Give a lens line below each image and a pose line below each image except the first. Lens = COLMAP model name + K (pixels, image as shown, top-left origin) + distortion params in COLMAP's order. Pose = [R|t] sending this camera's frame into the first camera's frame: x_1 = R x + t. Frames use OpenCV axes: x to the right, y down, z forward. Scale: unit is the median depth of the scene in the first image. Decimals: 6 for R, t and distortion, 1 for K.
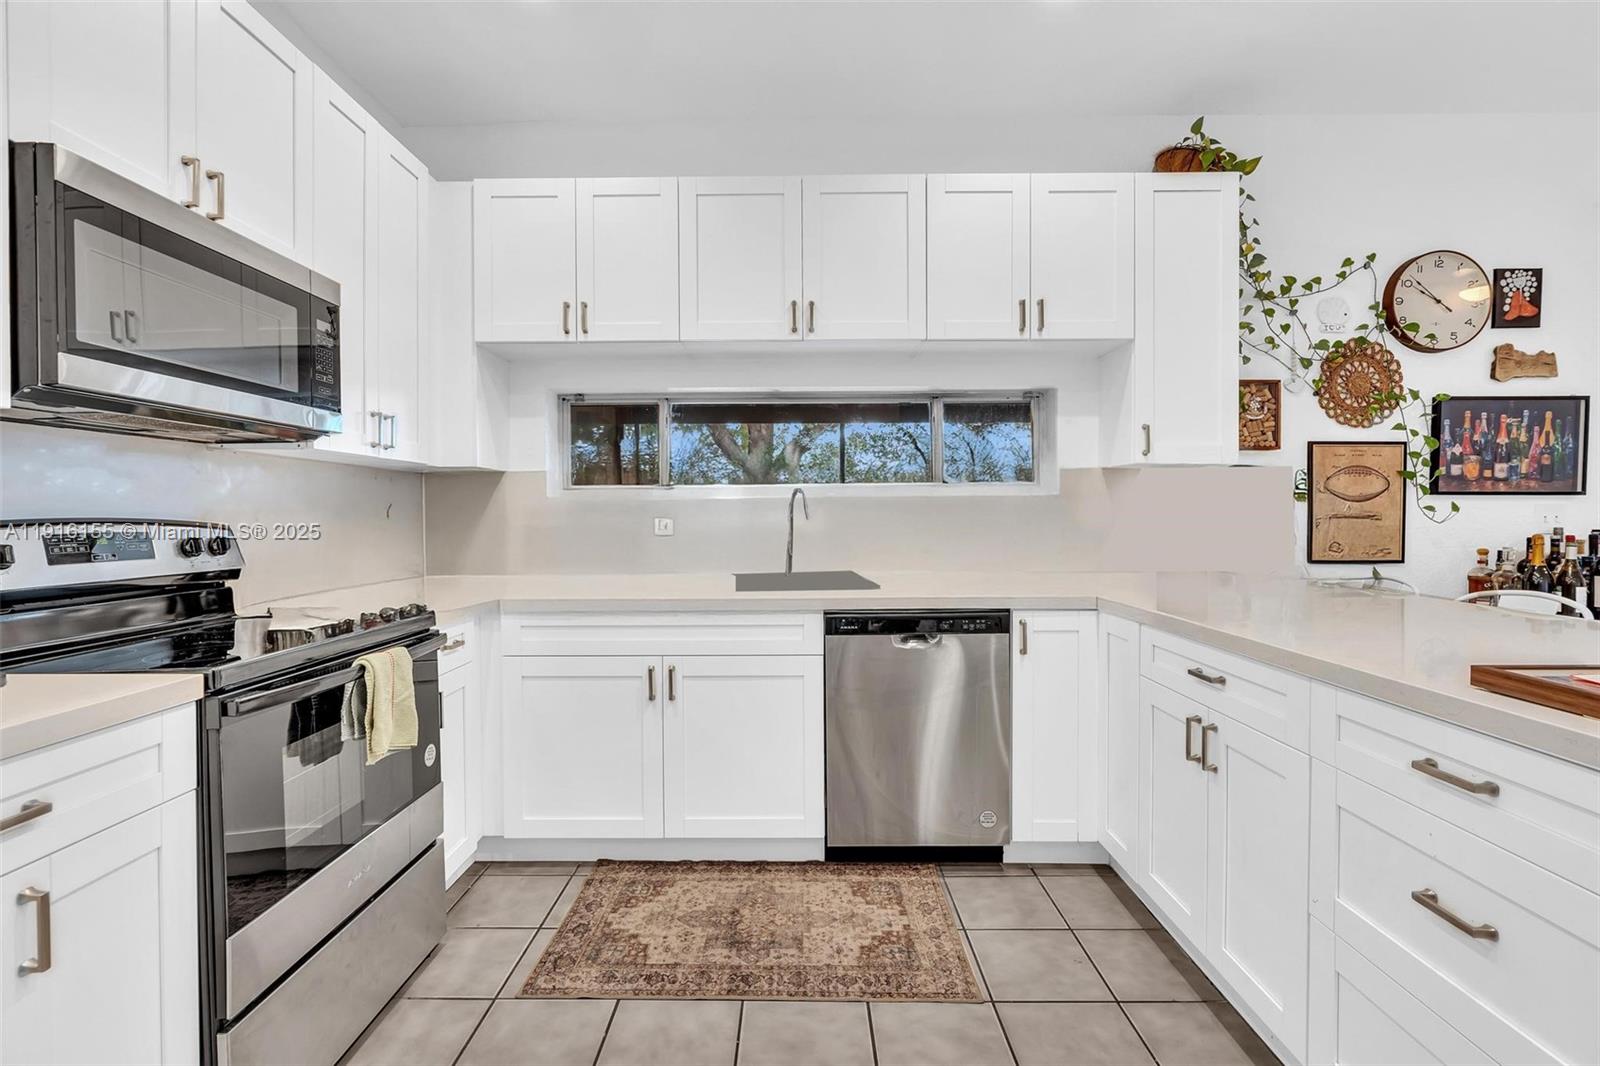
lens RADIAL K [[720.6, 0, 797.8], [0, 720.6, 529.4], [0, 0, 1]] dist [-0.011858, 0.002982]
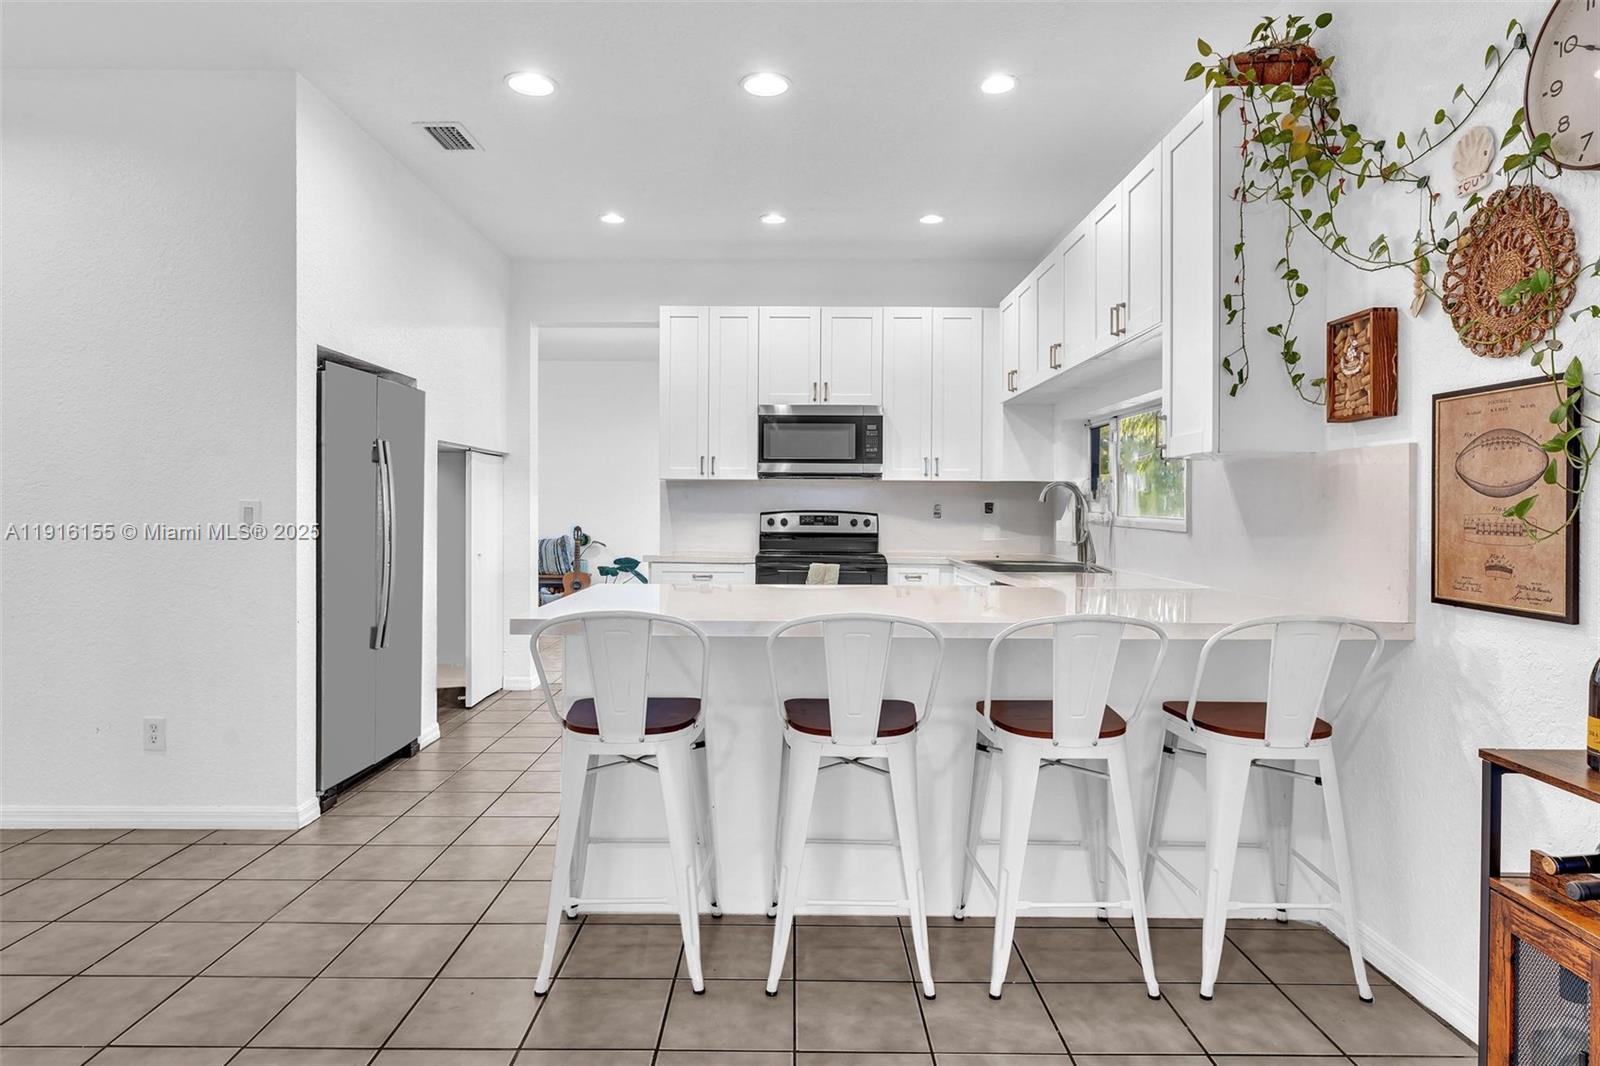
lens RADIAL K [[935.9, 0, 802.1], [0, 935.9, 518.8], [0, 0, 1]] dist [-0.004836, -0.000456]
pose [[0.005553, 0.015706, -0.999861, 1.474782], [-0.026782, 0.999520, 0.015552, -0.019709], [0.999626, 0.026691, 0.005971, 0.482303]]
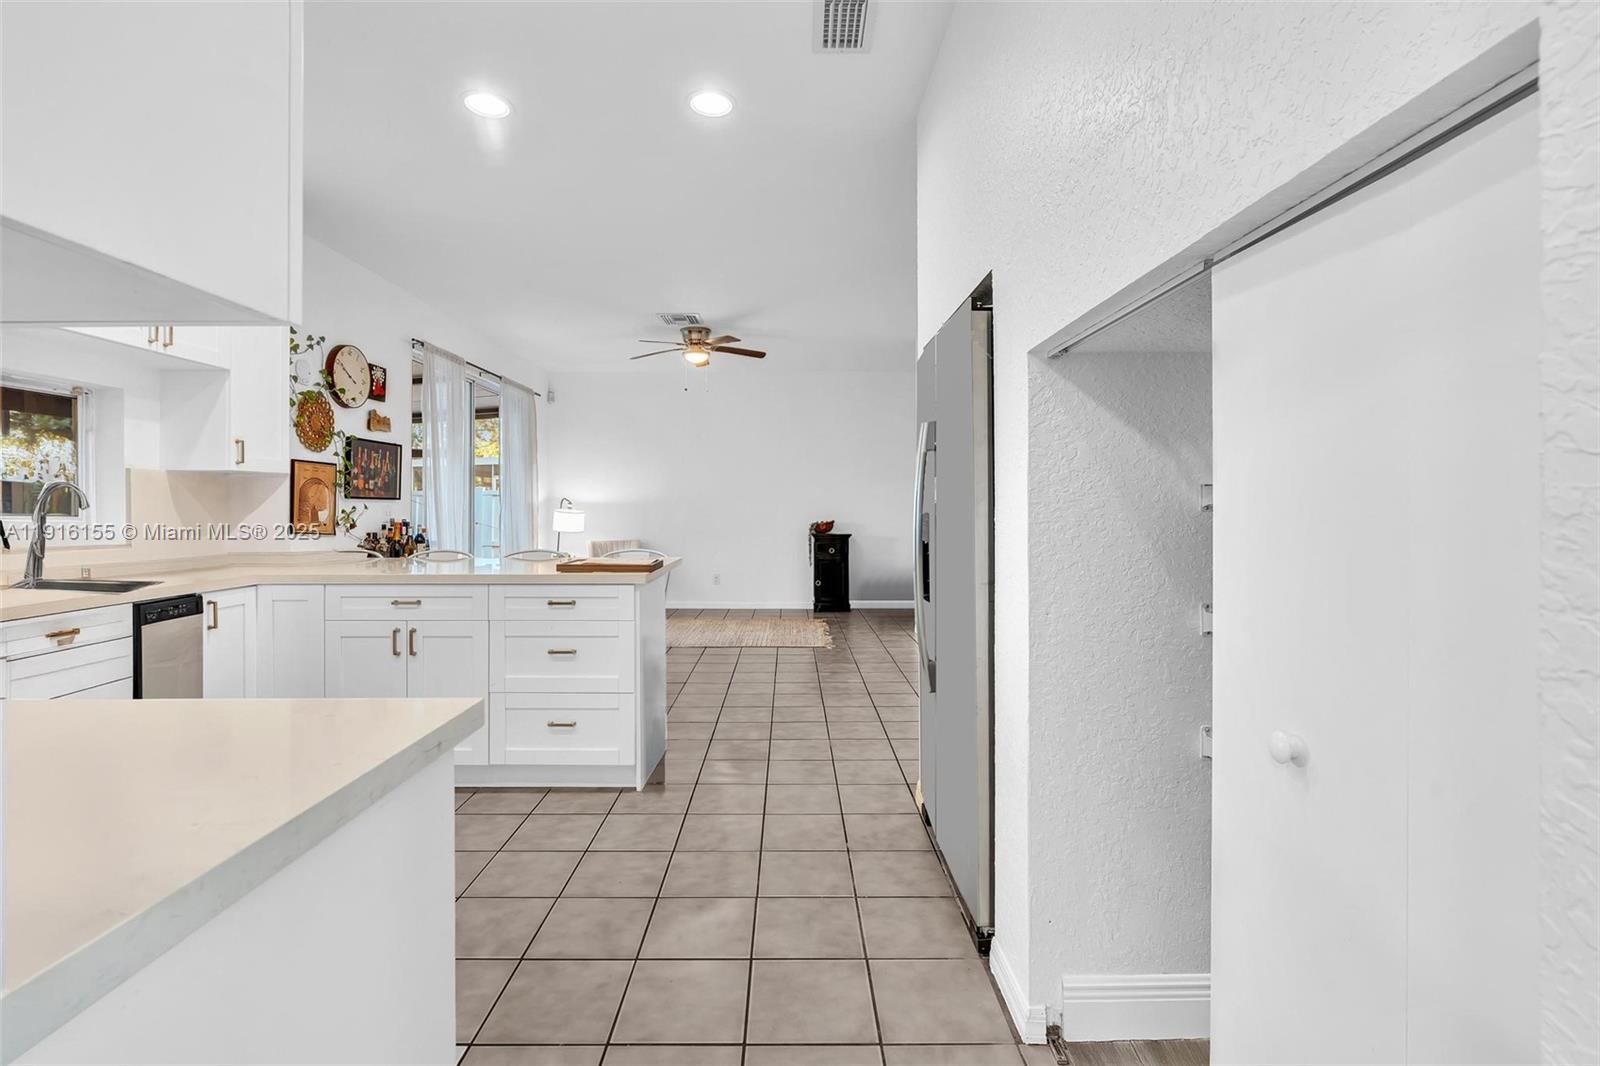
lens RADIAL K [[739.4, 0, 775.2], [0, 739.4, 498.9], [0, 0, 1]] dist [-0.013509, 0.004622]
pose [[0.013805, 0.014998, 0.999792, -0.713150], [0.027281, 0.999510, -0.015370, 0.002572], [-0.999532, 0.027488, 0.013389, 0.042376]]
